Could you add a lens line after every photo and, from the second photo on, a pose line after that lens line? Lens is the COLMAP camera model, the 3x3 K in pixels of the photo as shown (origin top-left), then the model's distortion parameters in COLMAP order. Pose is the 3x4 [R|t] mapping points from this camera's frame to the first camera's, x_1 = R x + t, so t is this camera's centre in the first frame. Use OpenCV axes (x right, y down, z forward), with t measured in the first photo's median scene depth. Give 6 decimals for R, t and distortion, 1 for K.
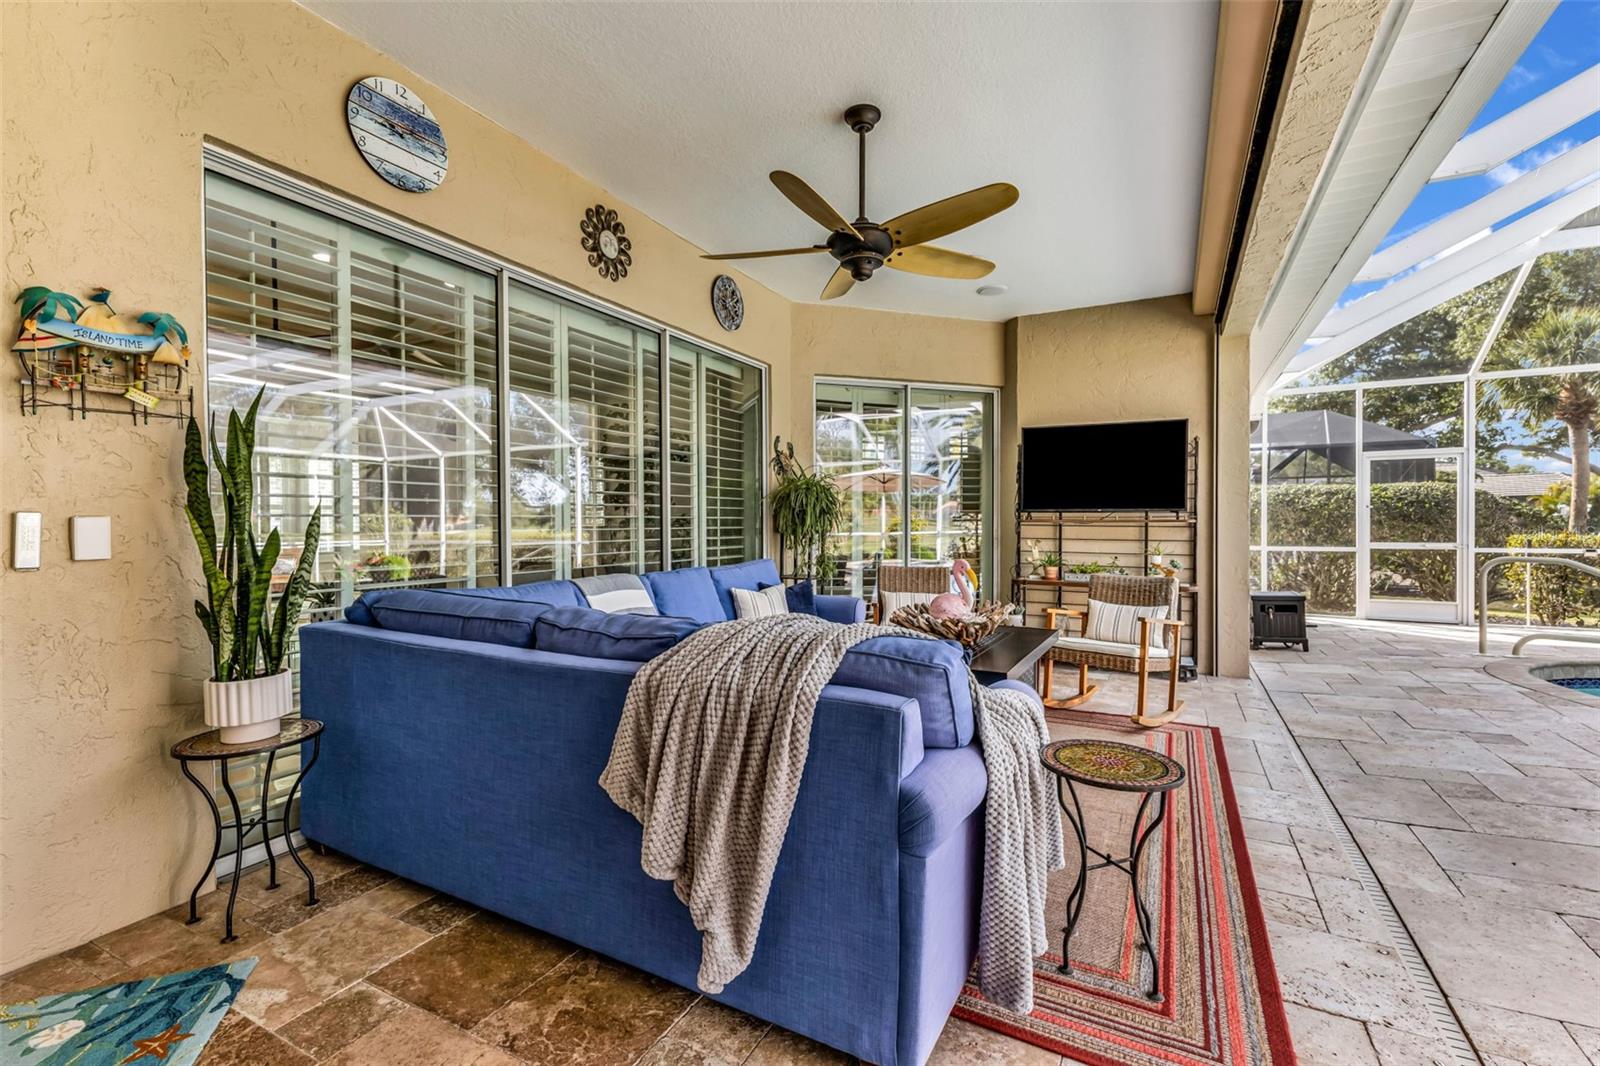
lens RADIAL K [[685.5, 0, 805.0], [0, 685.5, 533.0], [0, 0, 1]] dist [0.007379, -0.000562]
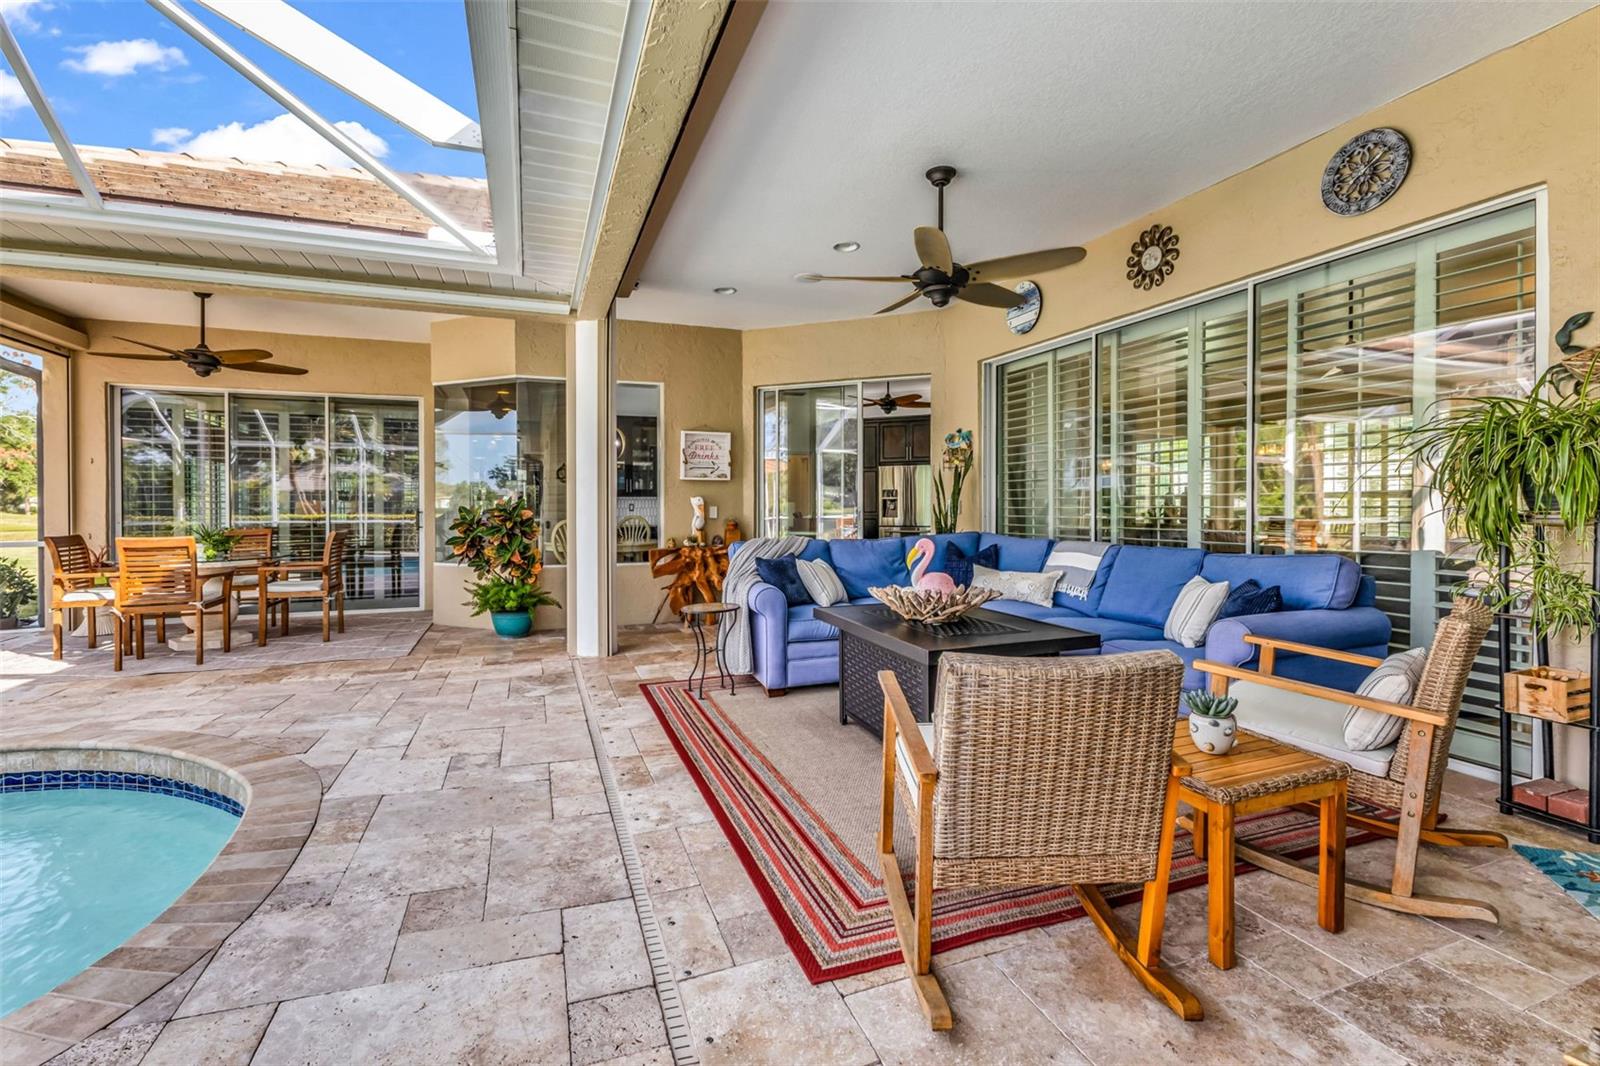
lens RADIAL K [[685.5, 0, 797.5], [0, 685.5, 520.1], [0, 0, 1]] dist [0.007379, -0.000562]
pose [[-0.655276, 0.013488, -0.755269, 0.978641], [-0.010713, 0.999574, 0.027145, -0.012165], [0.755314, 0.025878, -0.654852, 1.336383]]
